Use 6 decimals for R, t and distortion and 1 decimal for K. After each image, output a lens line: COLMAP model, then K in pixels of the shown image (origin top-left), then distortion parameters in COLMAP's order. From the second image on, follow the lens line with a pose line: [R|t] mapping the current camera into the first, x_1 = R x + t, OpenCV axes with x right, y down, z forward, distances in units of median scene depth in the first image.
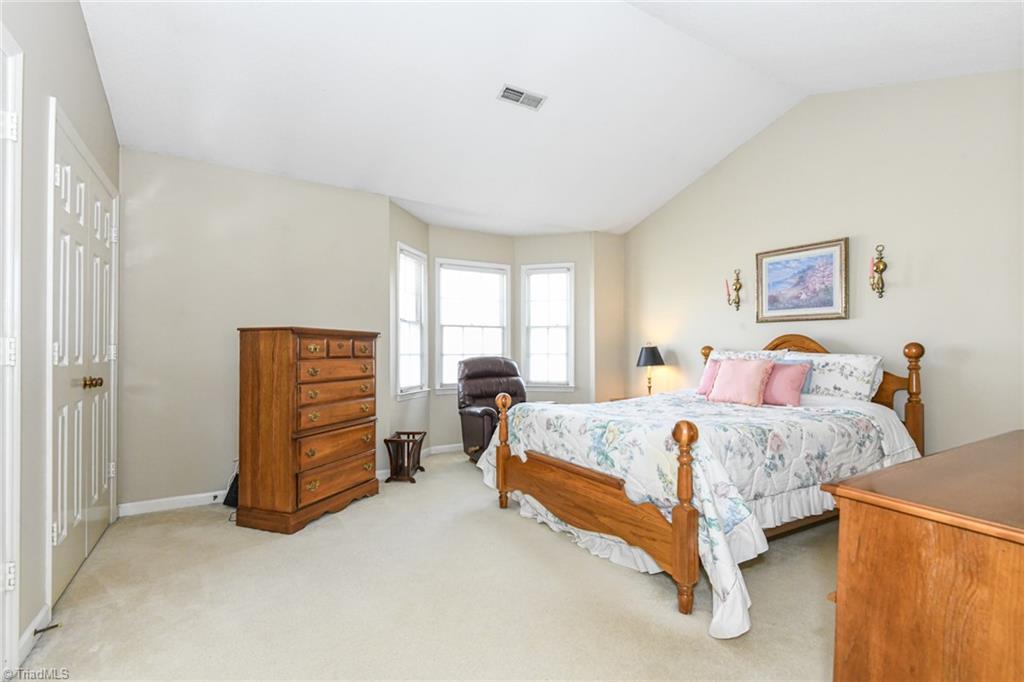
lens RADIAL K [[468.8, 0, 493.5], [0, 468.8, 342.2], [0, 0, 1]] dist [0.000478, -0.000173]
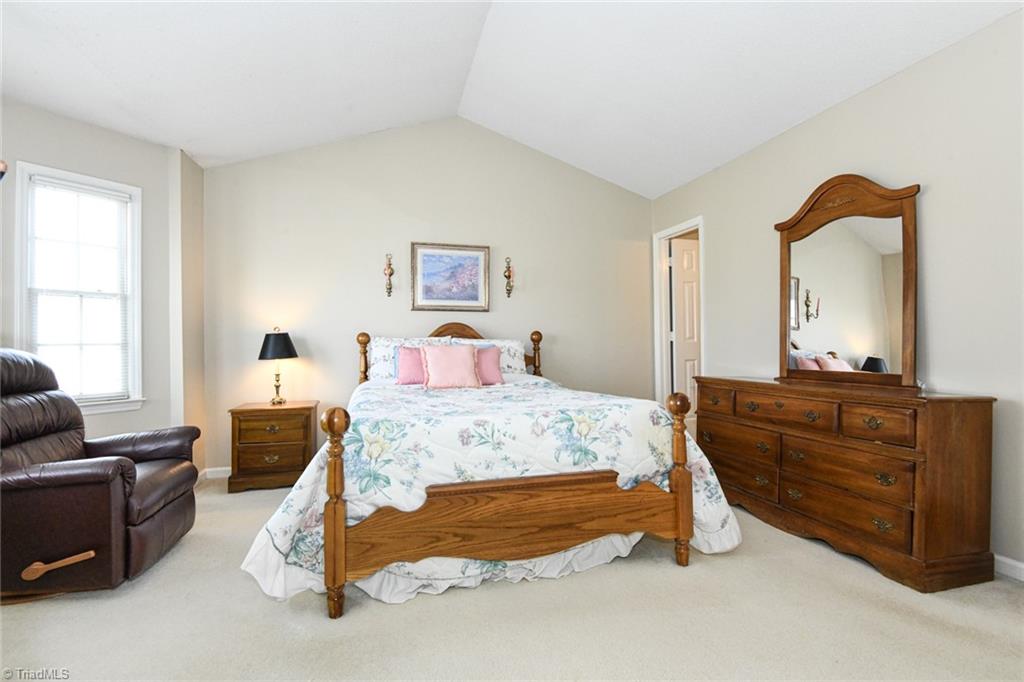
lens RADIAL K [[468.8, 0, 509.6], [0, 468.8, 341.4], [0, 0, 1]] dist [0.000478, -0.000173]
pose [[0.258192, 0.001718, 0.966092, -0.488291], [-0.008184, 0.999966, 0.000409, 0.031798], [-0.966059, -0.008012, 0.258197, 0.705156]]
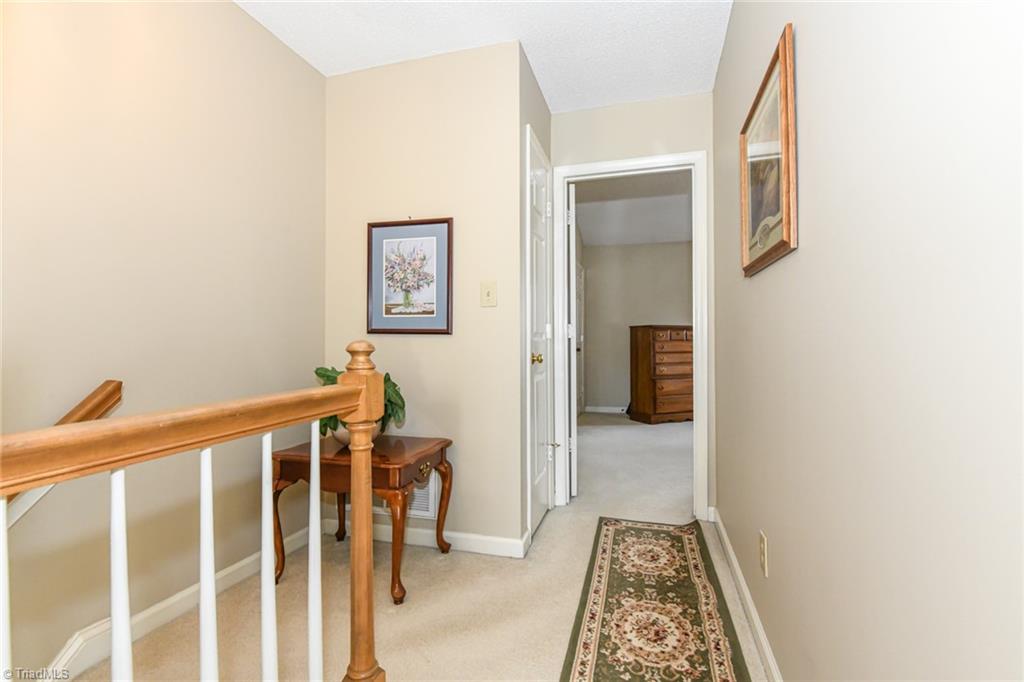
lens RADIAL K [[468.8, 0, 515.3], [0, 468.8, 340.8], [0, 0, 1]] dist [0.000478, -0.000173]
pose [[0.686945, -0.007000, -0.726675, 0.440982], [0.010476, 0.999945, 0.000271, 0.020162], [0.726634, -0.007799, 0.686981, -0.570524]]
